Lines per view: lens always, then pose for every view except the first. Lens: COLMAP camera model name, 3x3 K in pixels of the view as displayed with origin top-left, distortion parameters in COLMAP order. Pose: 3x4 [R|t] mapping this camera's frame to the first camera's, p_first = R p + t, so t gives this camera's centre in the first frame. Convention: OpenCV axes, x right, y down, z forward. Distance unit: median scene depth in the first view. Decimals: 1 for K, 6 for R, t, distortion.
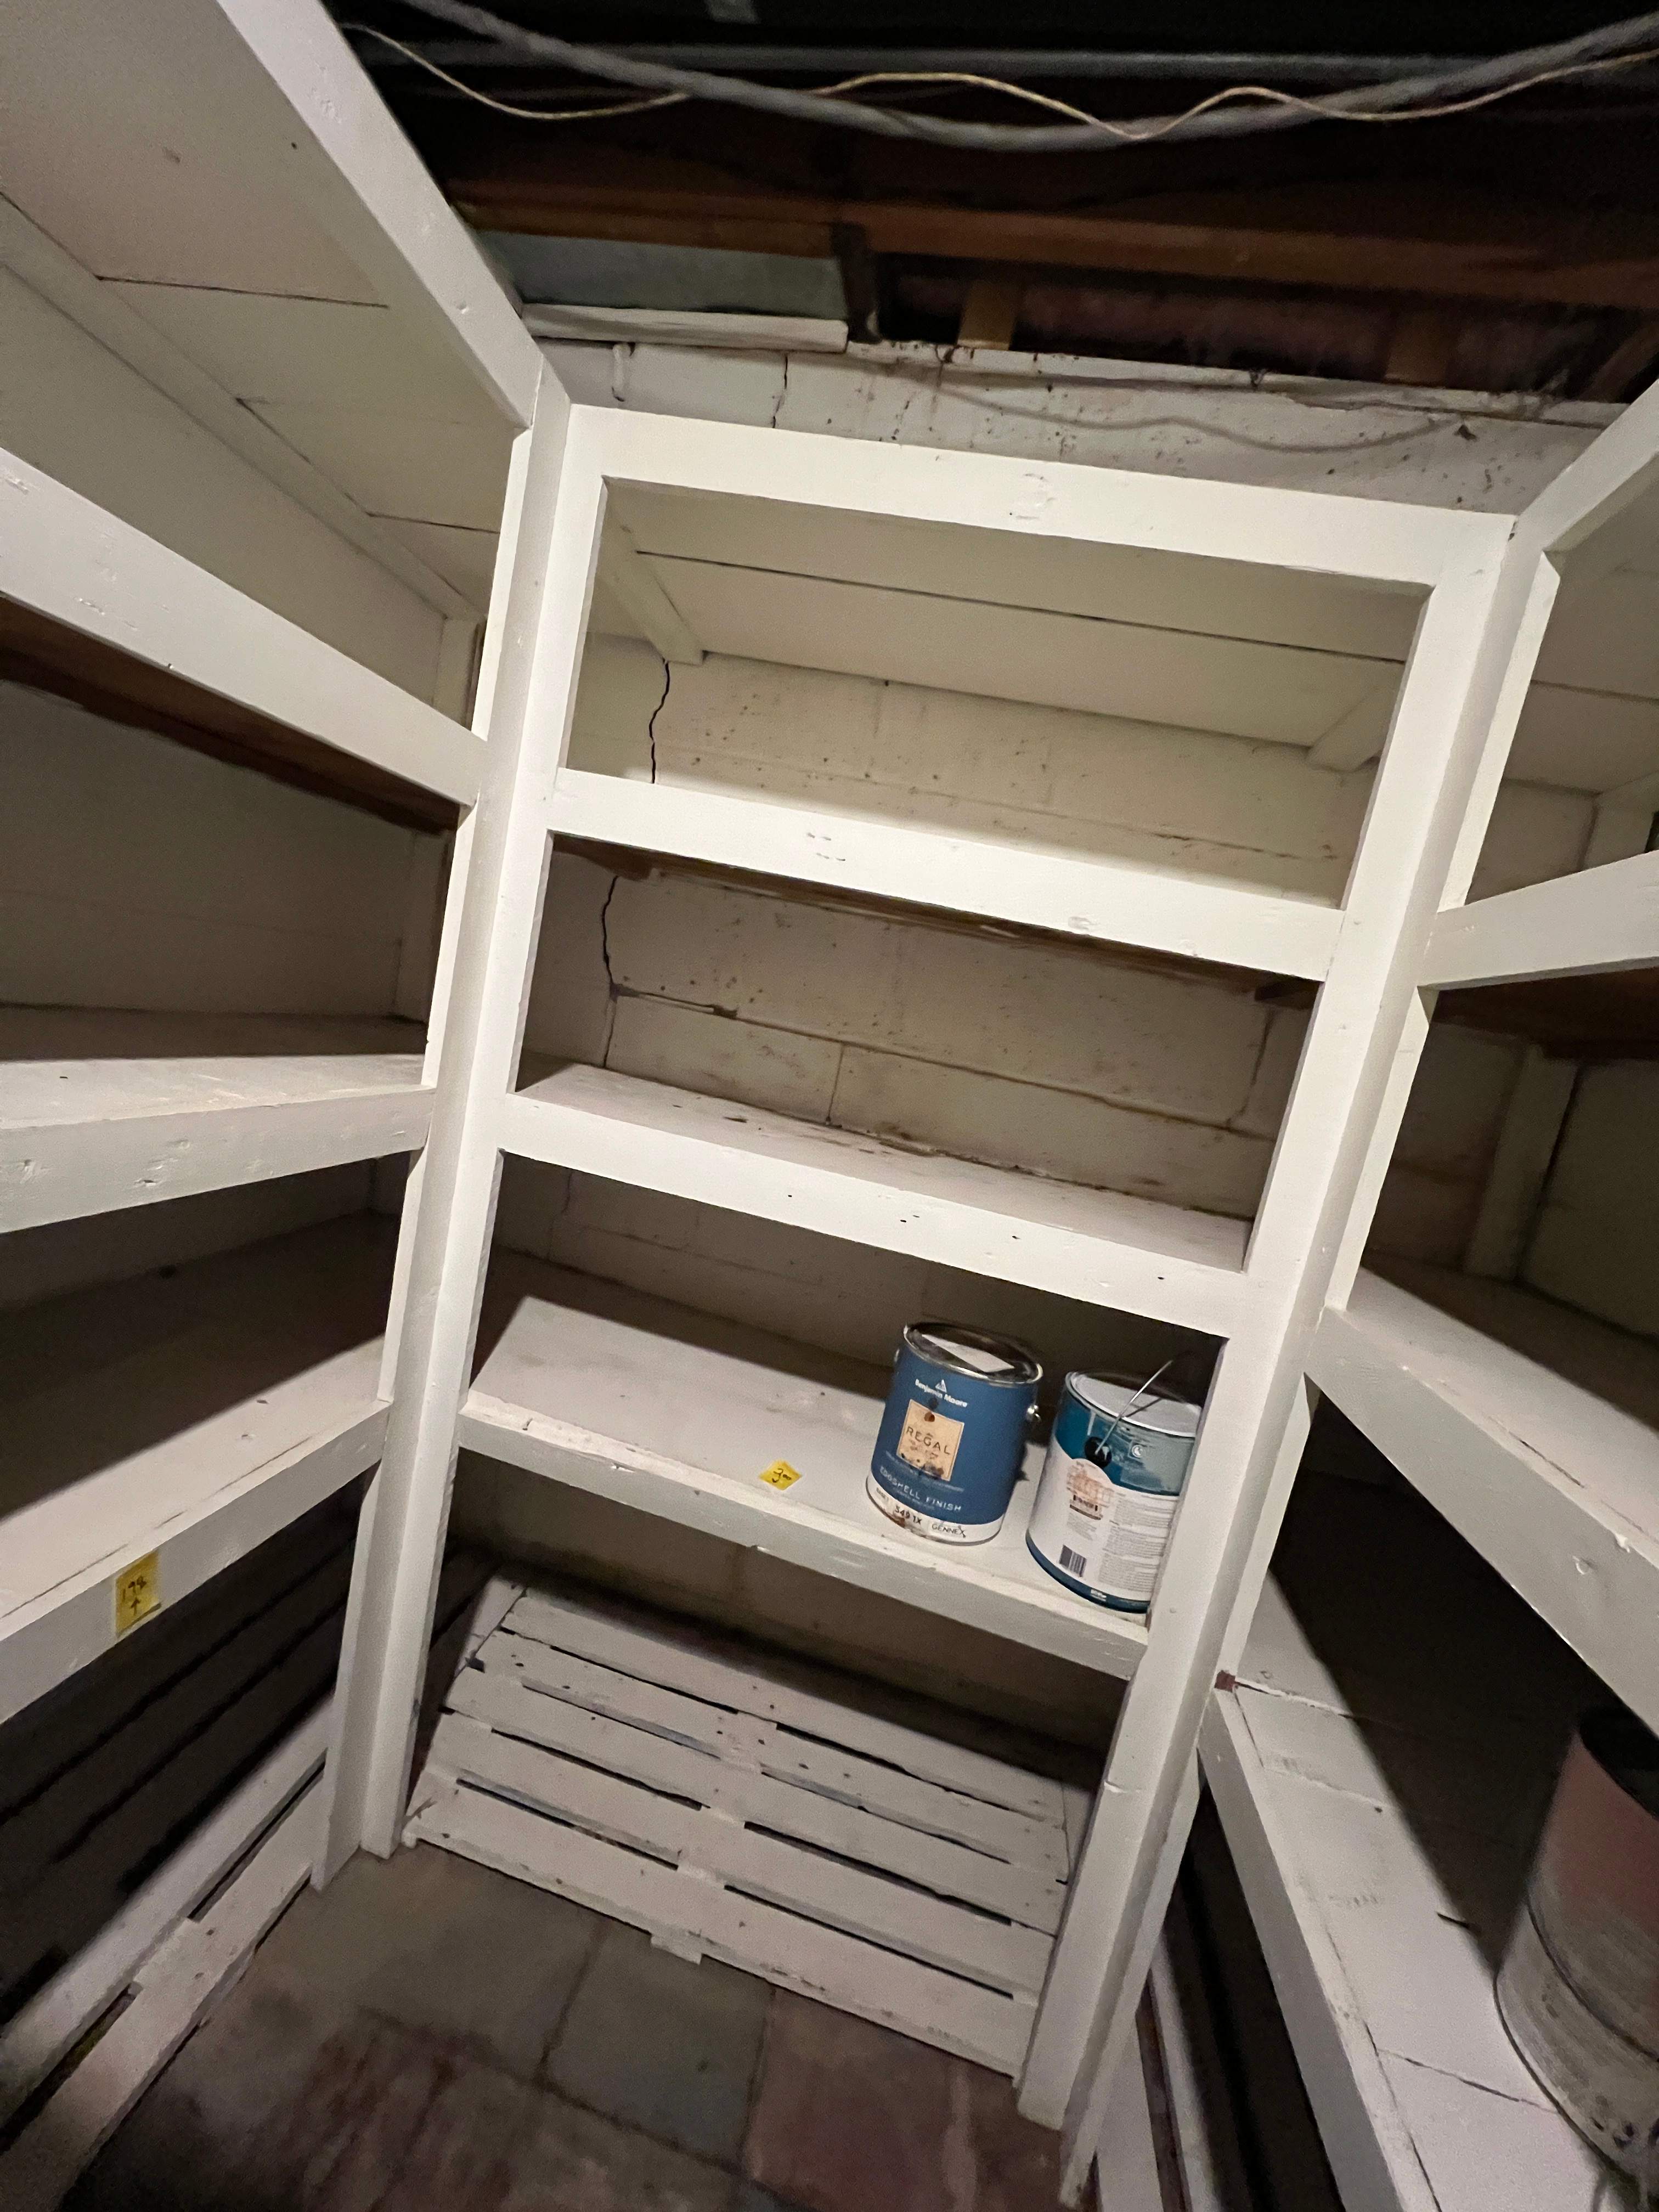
lens RADIAL K [[879.4, 0, 827.4], [0, 879.4, 1107.1], [0, 0, 1]] dist [-0.001093, -0.000306]
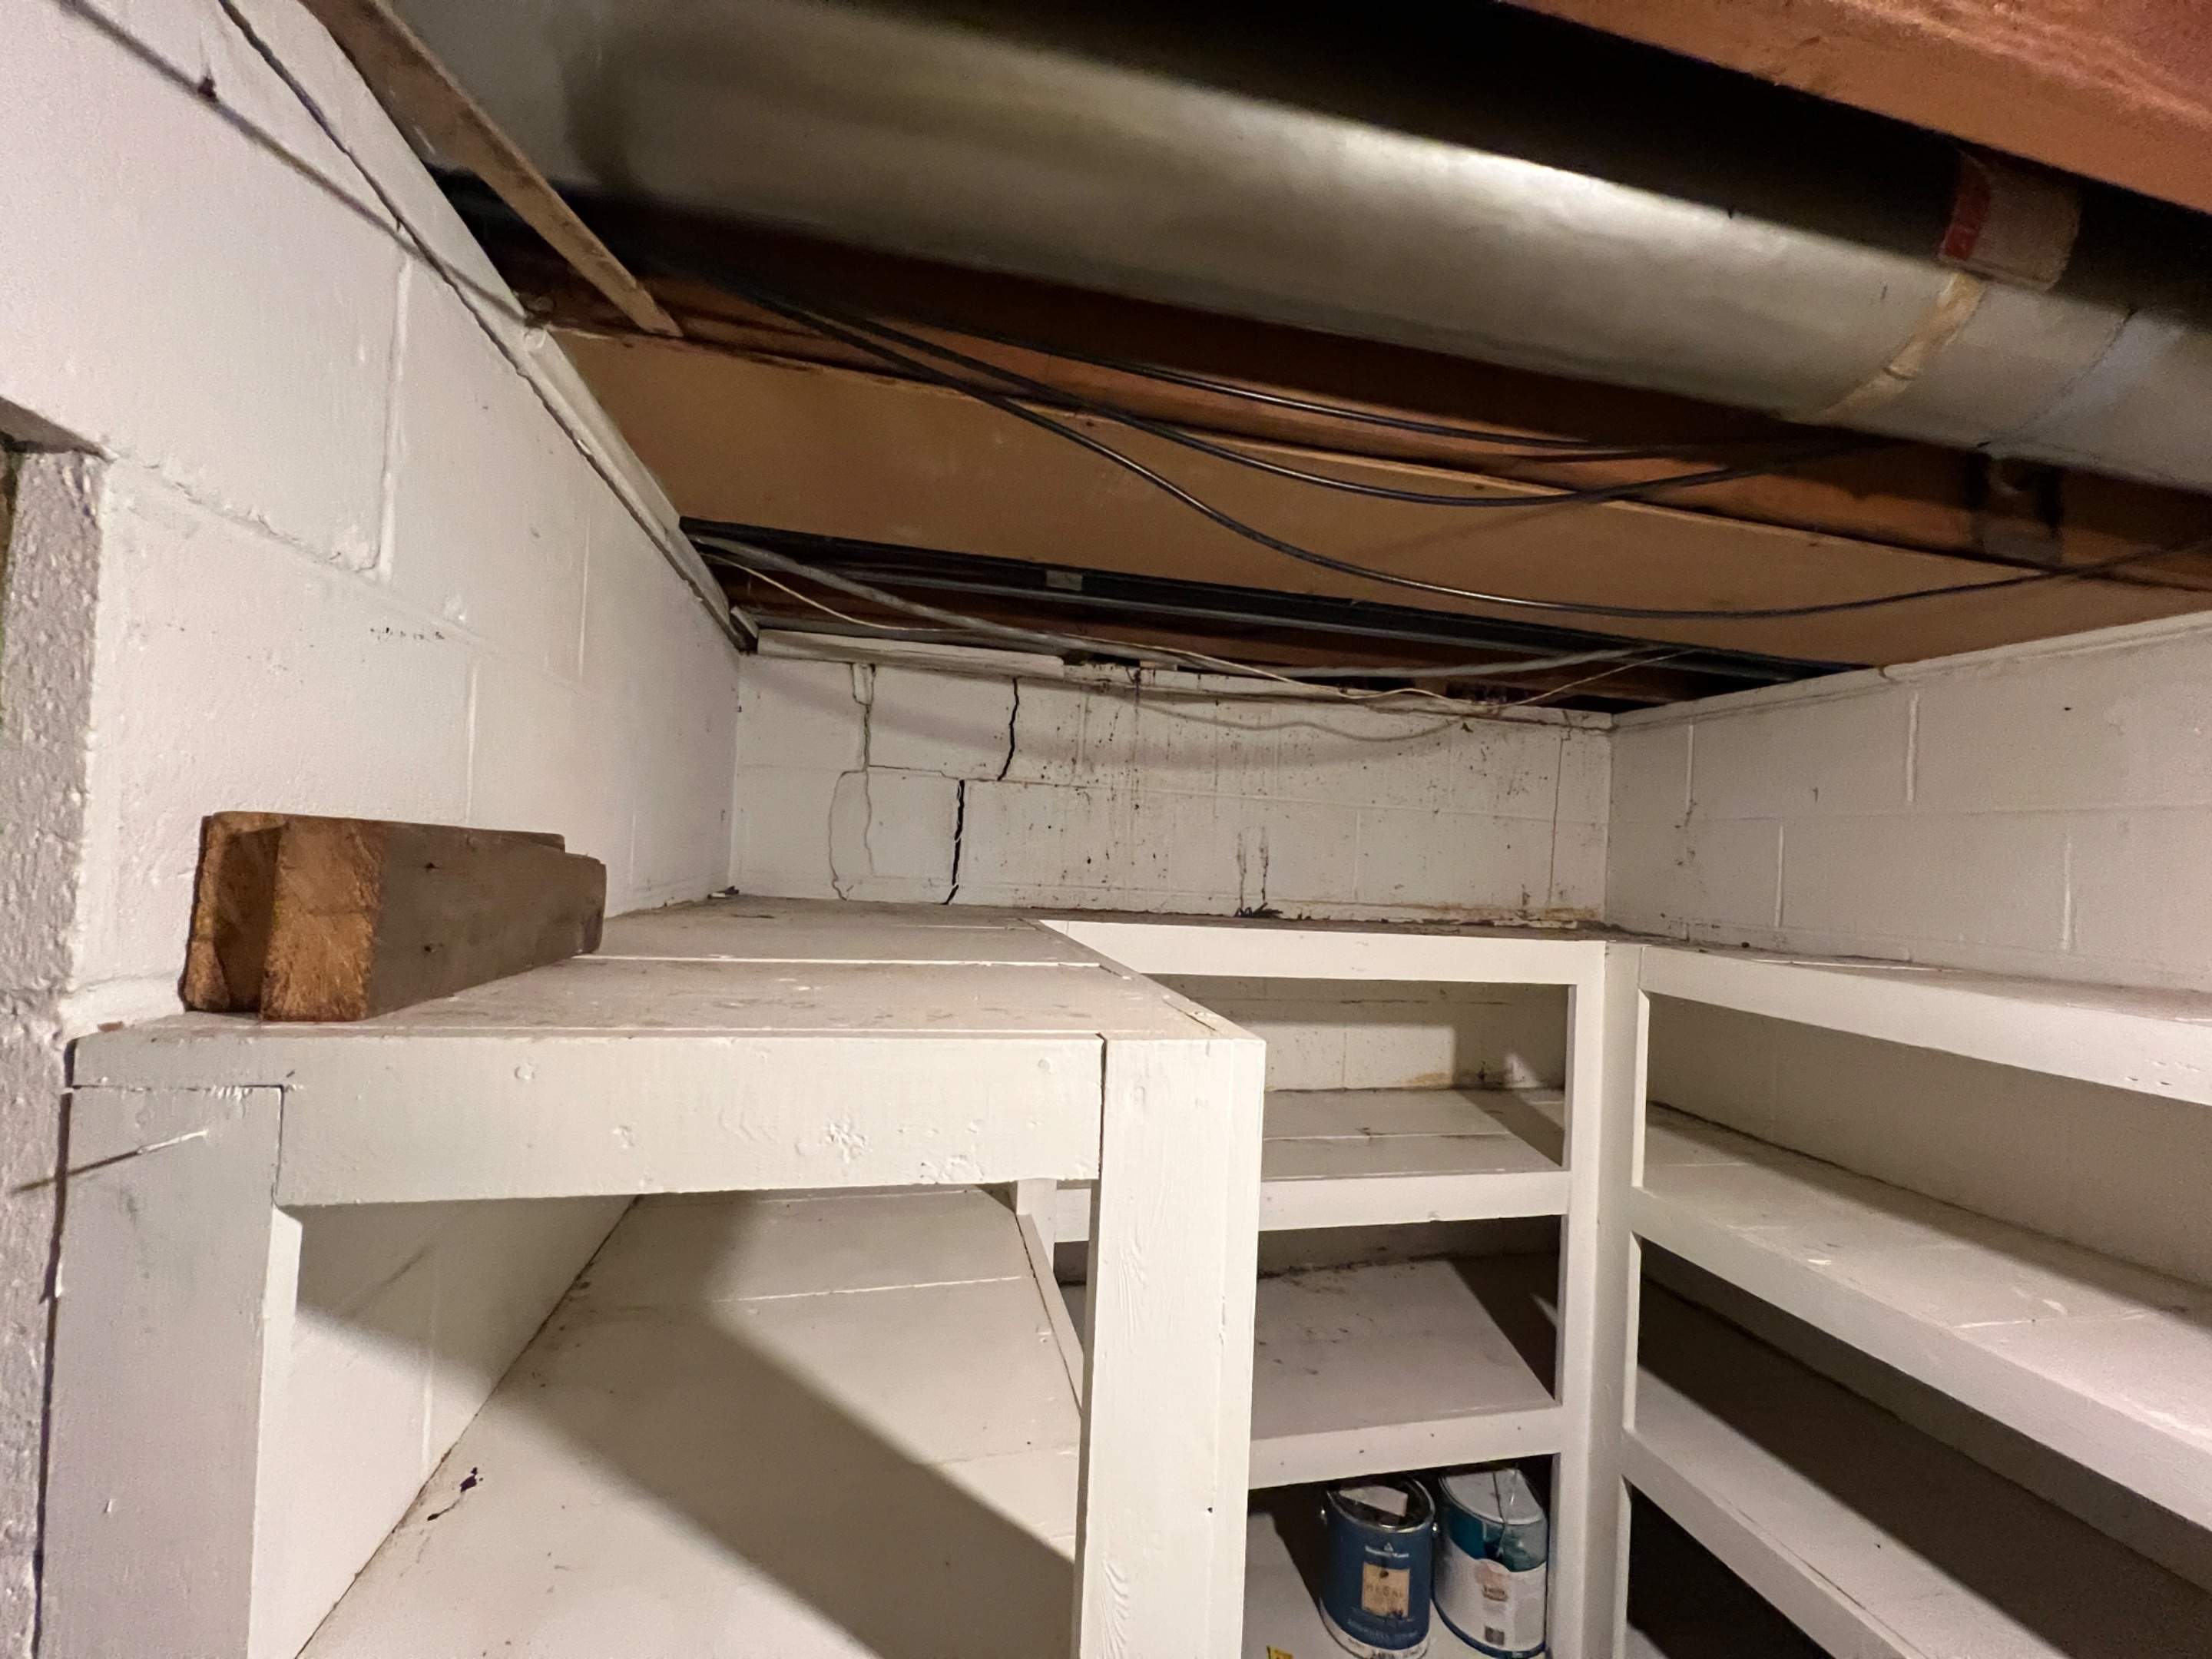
lens RADIAL K [[883.7, 0, 1106.0], [0, 883.7, 829.5], [0, 0, 1]] dist [-0.001817, -0.000617]
pose [[0.905882, -0.150870, 0.395747, -0.505007], [0.189044, 0.980191, -0.059054, -0.611711], [-0.378999, 0.128309, 0.916459, -0.179241]]
